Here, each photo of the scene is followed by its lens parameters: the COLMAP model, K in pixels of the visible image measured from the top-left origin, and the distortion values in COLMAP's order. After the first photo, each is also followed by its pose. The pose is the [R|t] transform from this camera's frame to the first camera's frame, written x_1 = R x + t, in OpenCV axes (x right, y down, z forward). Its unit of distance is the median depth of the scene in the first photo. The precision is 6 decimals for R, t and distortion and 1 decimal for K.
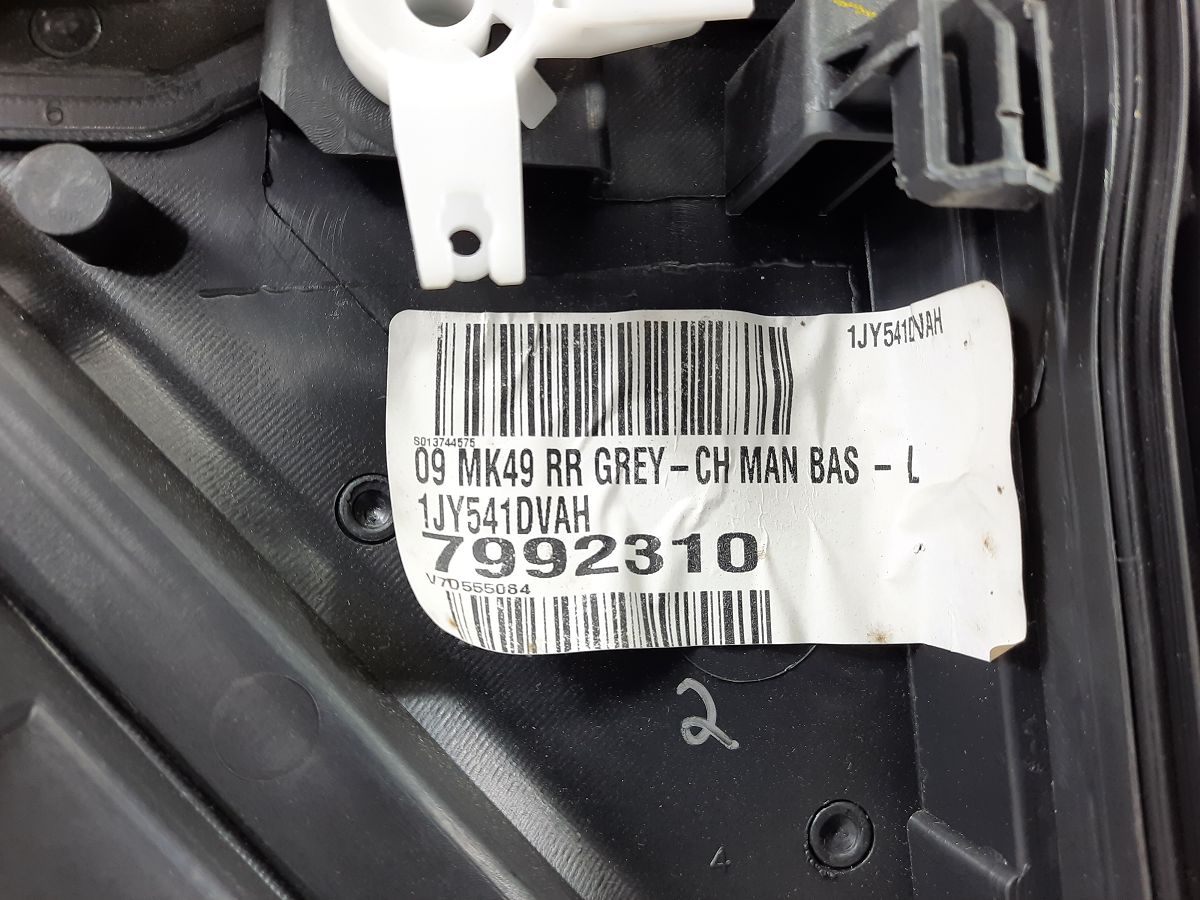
lens RADIAL K [[773.1, 0, 600.0], [0, 773.1, 450.0], [0, 0, 1]] dist [0.028488, -0.001106]
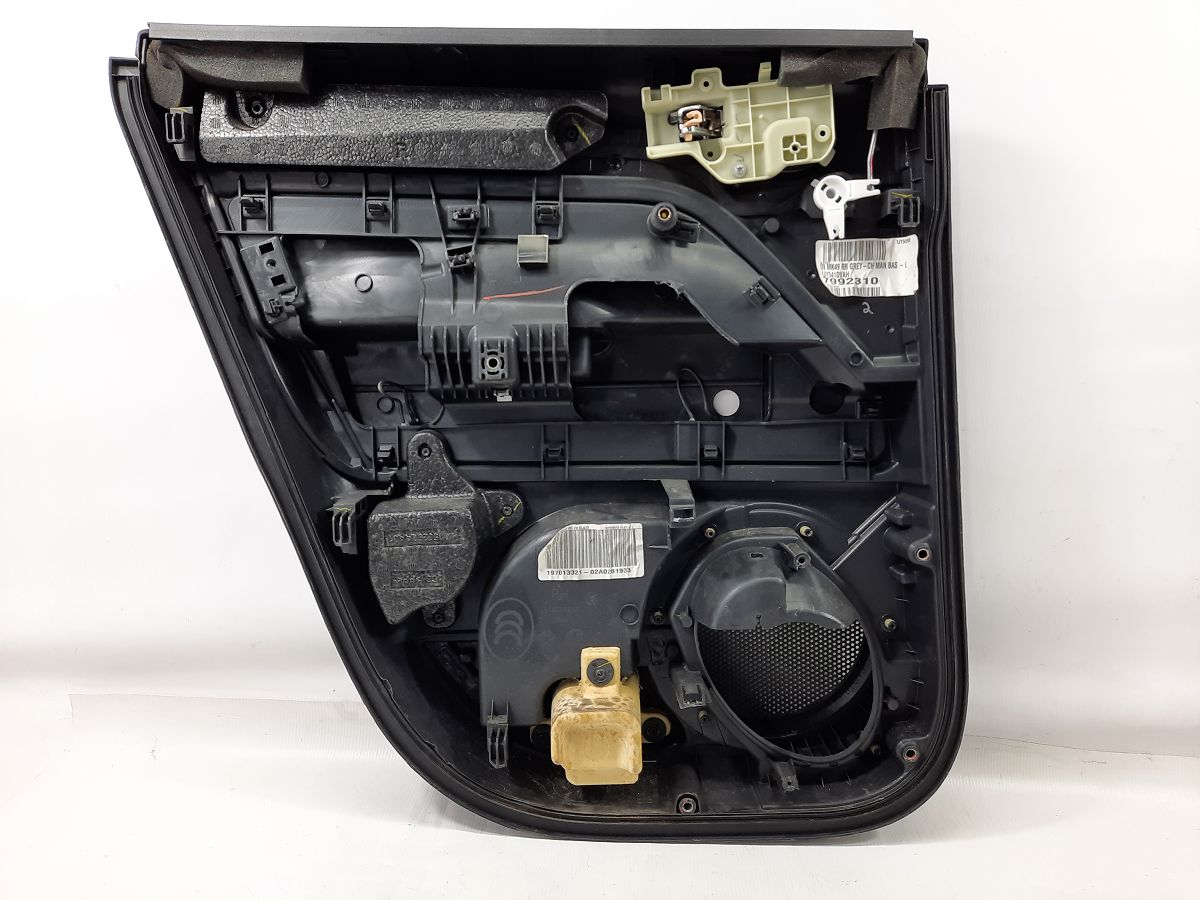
lens RADIAL K [[773.1, 0, 600.0], [0, 773.1, 450.0], [0, 0, 1]] dist [0.028488, -0.001106]
pose [[0.986379, 0.010272, -0.164168, -0.929179], [0.013914, 0.989261, 0.145499, 0.535157], [0.163900, -0.145801, 0.975643, -5.480716]]
